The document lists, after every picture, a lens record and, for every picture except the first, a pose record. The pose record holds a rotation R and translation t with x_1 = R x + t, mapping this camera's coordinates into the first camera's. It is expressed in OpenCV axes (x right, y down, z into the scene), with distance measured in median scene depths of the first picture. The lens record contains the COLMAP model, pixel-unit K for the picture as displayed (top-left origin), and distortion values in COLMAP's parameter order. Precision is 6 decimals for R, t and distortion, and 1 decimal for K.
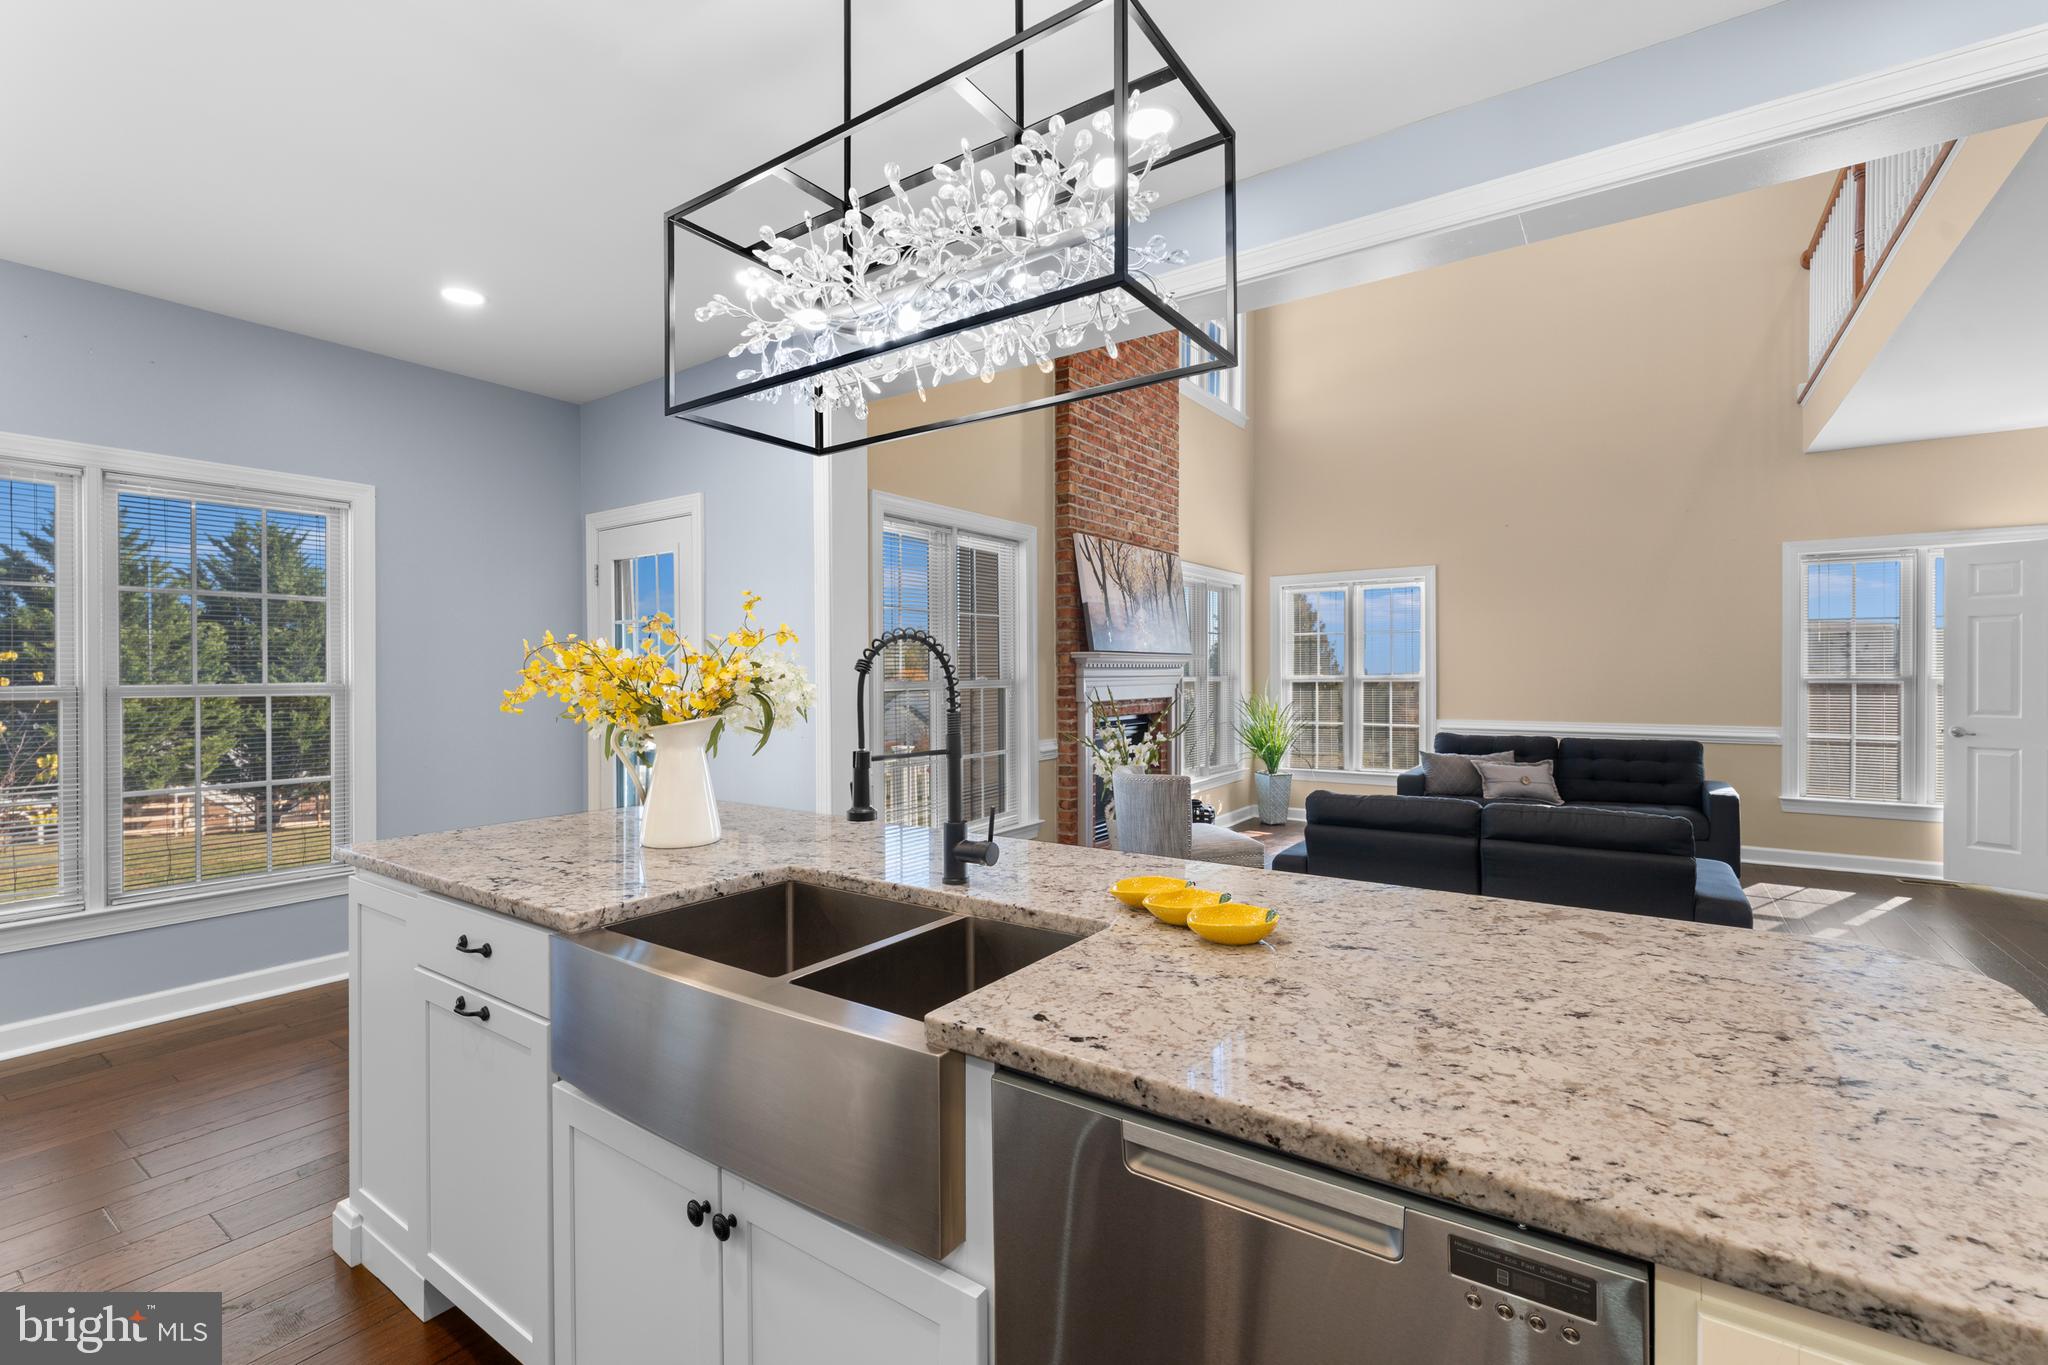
lens RADIAL K [[873.1, 0, 1035.6], [0, 873.1, 679.4], [0, 0, 1]] dist [-0.000774, -0.001337]
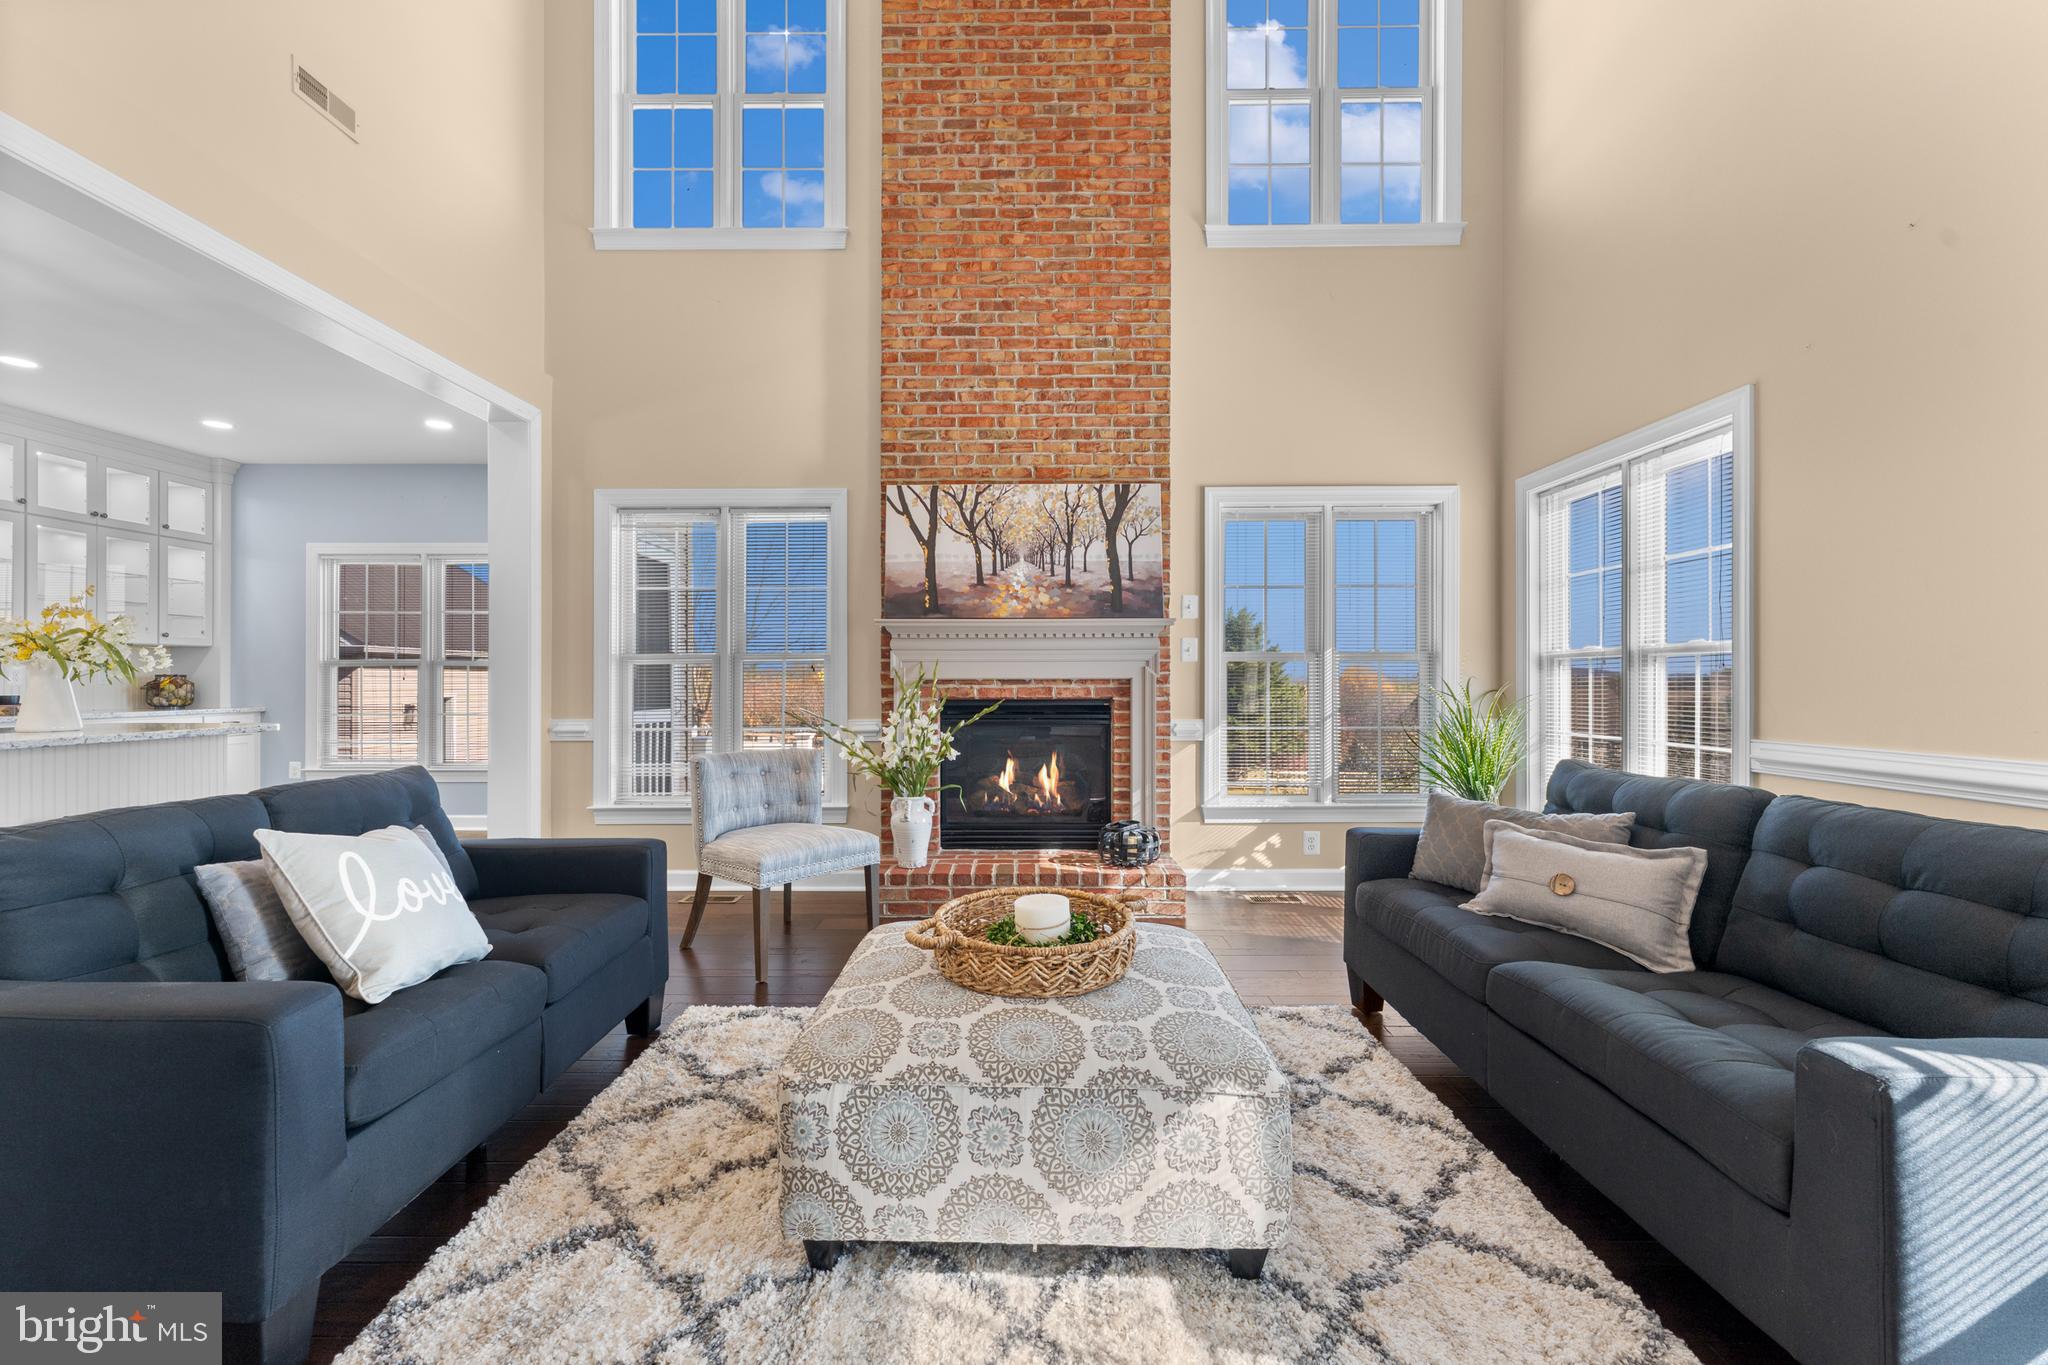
lens RADIAL K [[826.1, 0, 1031.0], [0, 826.1, 677.8], [0, 0, 1]] dist [0.003716, -0.000228]
pose [[0.565592, 0.001371, -0.824684, 2.693830], [-0.006664, 0.999974, -0.002908, 0.087662], [0.824658, 0.007140, 0.565587, 2.158661]]
